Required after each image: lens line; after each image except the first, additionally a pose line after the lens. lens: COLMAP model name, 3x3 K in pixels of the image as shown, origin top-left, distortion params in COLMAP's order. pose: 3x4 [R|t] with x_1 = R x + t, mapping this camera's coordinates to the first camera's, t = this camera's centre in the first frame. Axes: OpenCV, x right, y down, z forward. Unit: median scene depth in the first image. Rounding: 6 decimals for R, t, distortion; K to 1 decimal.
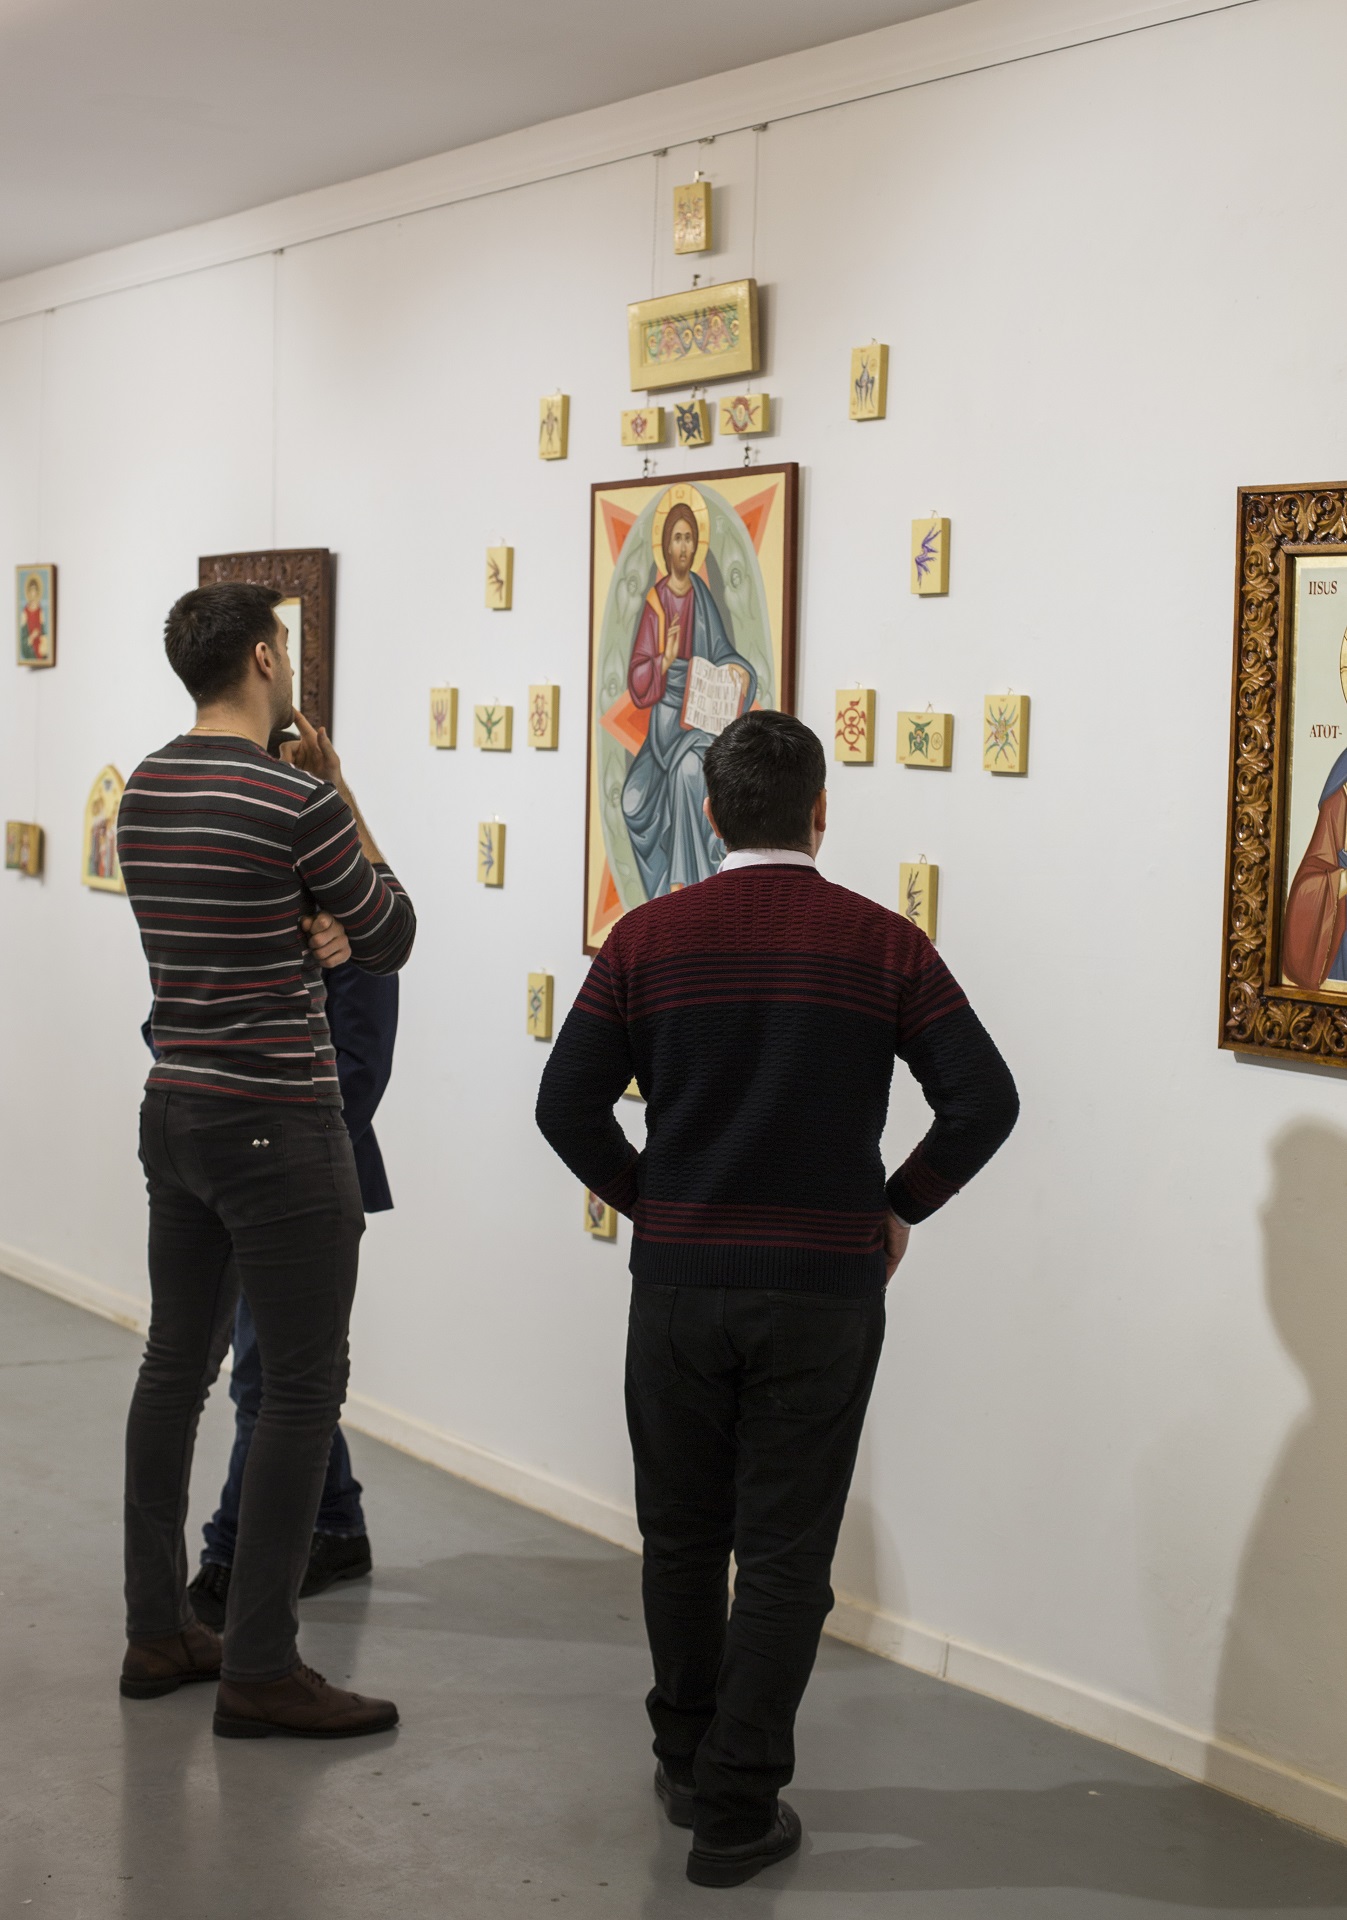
lens RADIAL K [[2925.9, 0, 673.1], [0, 2925.9, 922.9], [0, 0, 1]] dist [-0.125155, -0.006062]
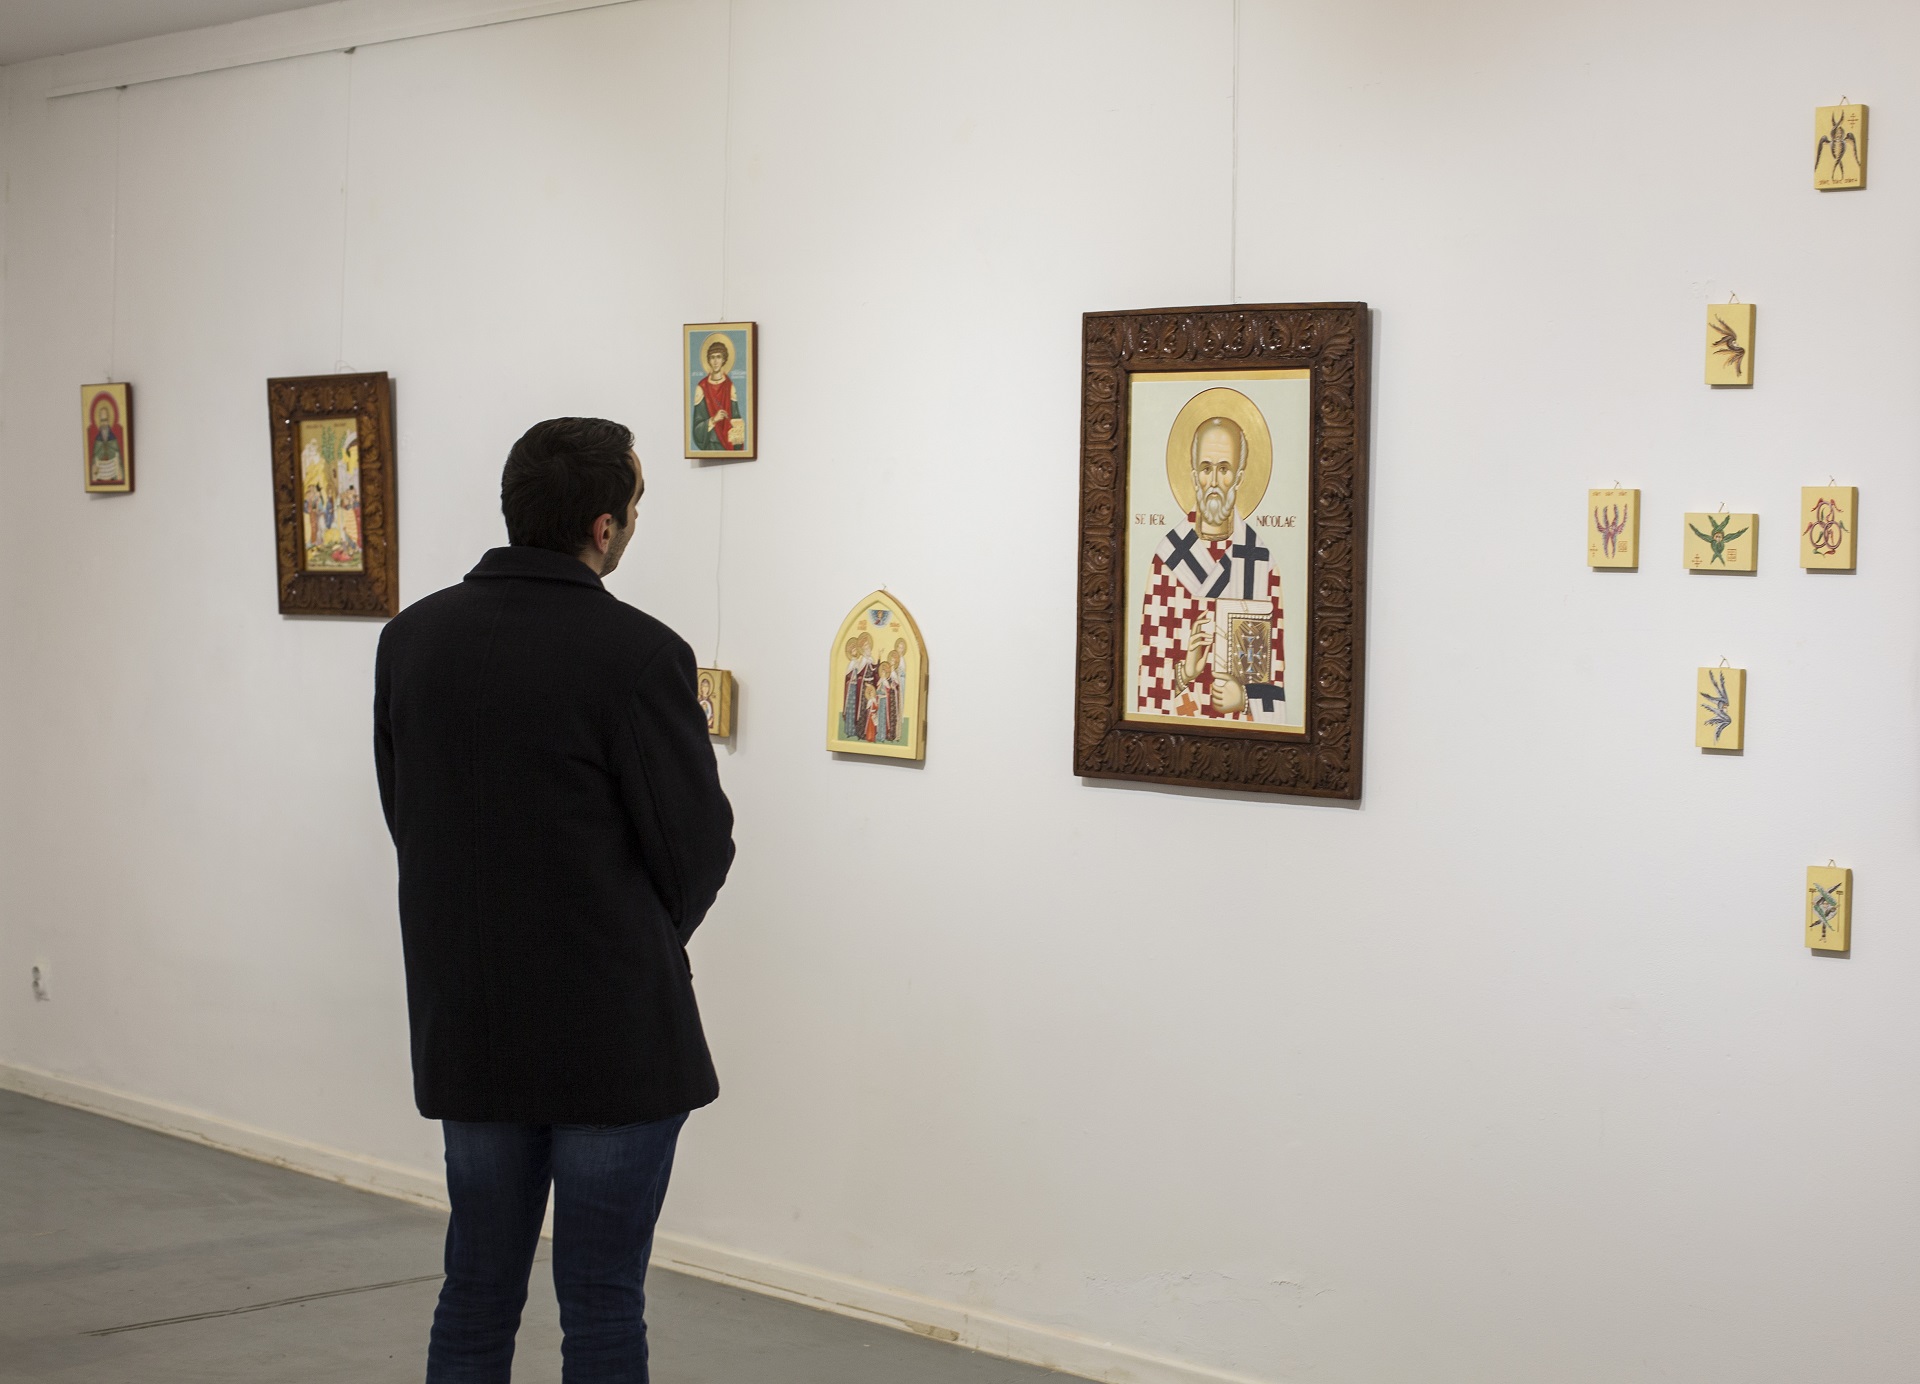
lens RADIAL K [[3367.3, 0, 960.0], [0, 3367.3, 692.0], [0, 0, 1]] dist [-0.142214, 0.162544]
pose [[0.986244, -0.016326, 0.164488, -0.438548], [0.018887, 0.999723, -0.014023, -0.021693], [-0.164214, 0.016937, 0.986279, 0.197232]]
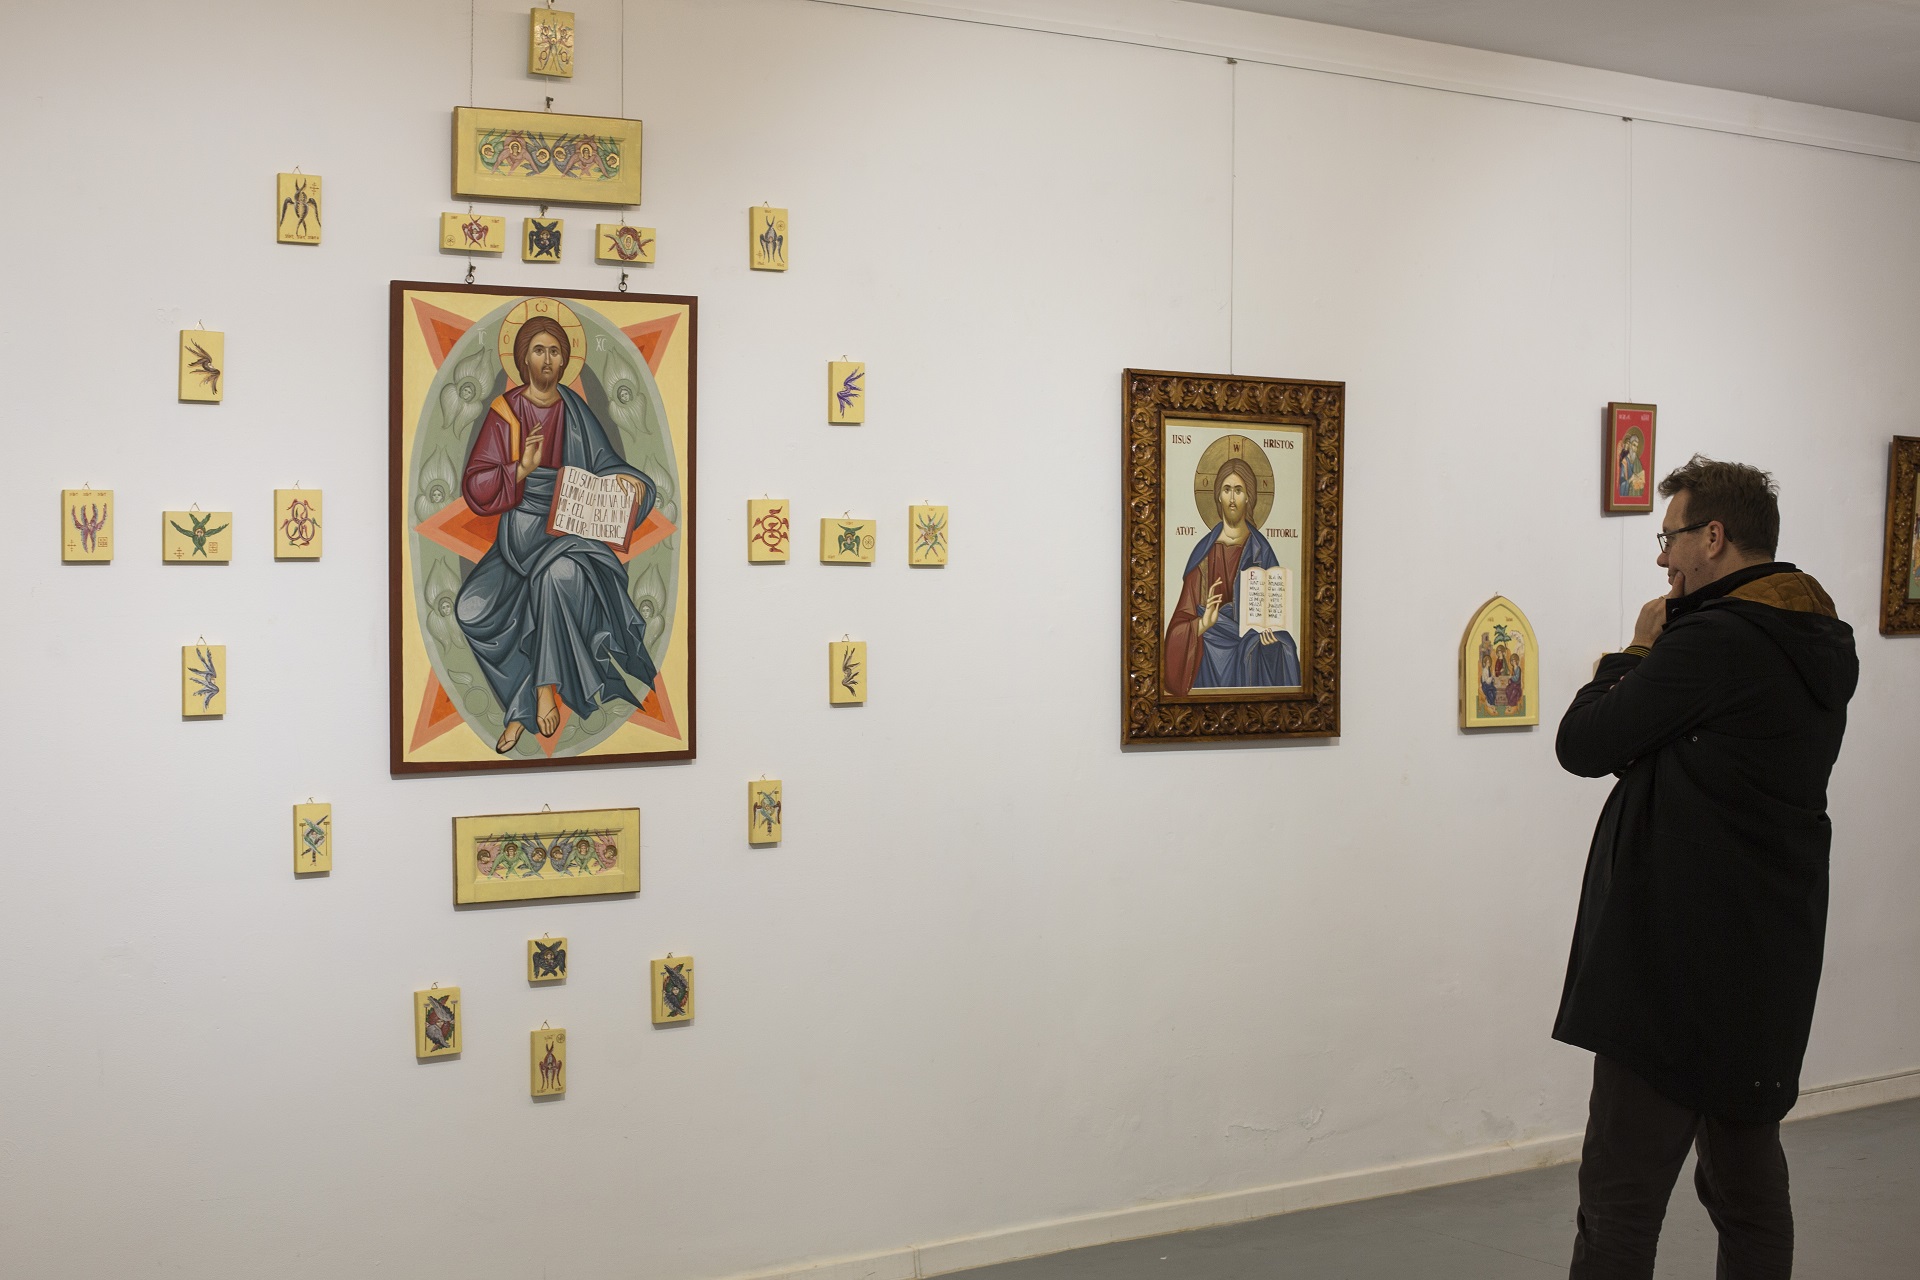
lens RADIAL K [[2766.3, 0, 960.0], [0, 2766.3, 640.0], [0, 0, 1]] dist [-0.152045, 0.168722]
pose [[0.009414, -0.059181, 0.998203, -0.964722], [0.059921, 0.996487, 0.058514, -0.077341], [-0.998159, 0.059262, 0.012927, 0.839782]]
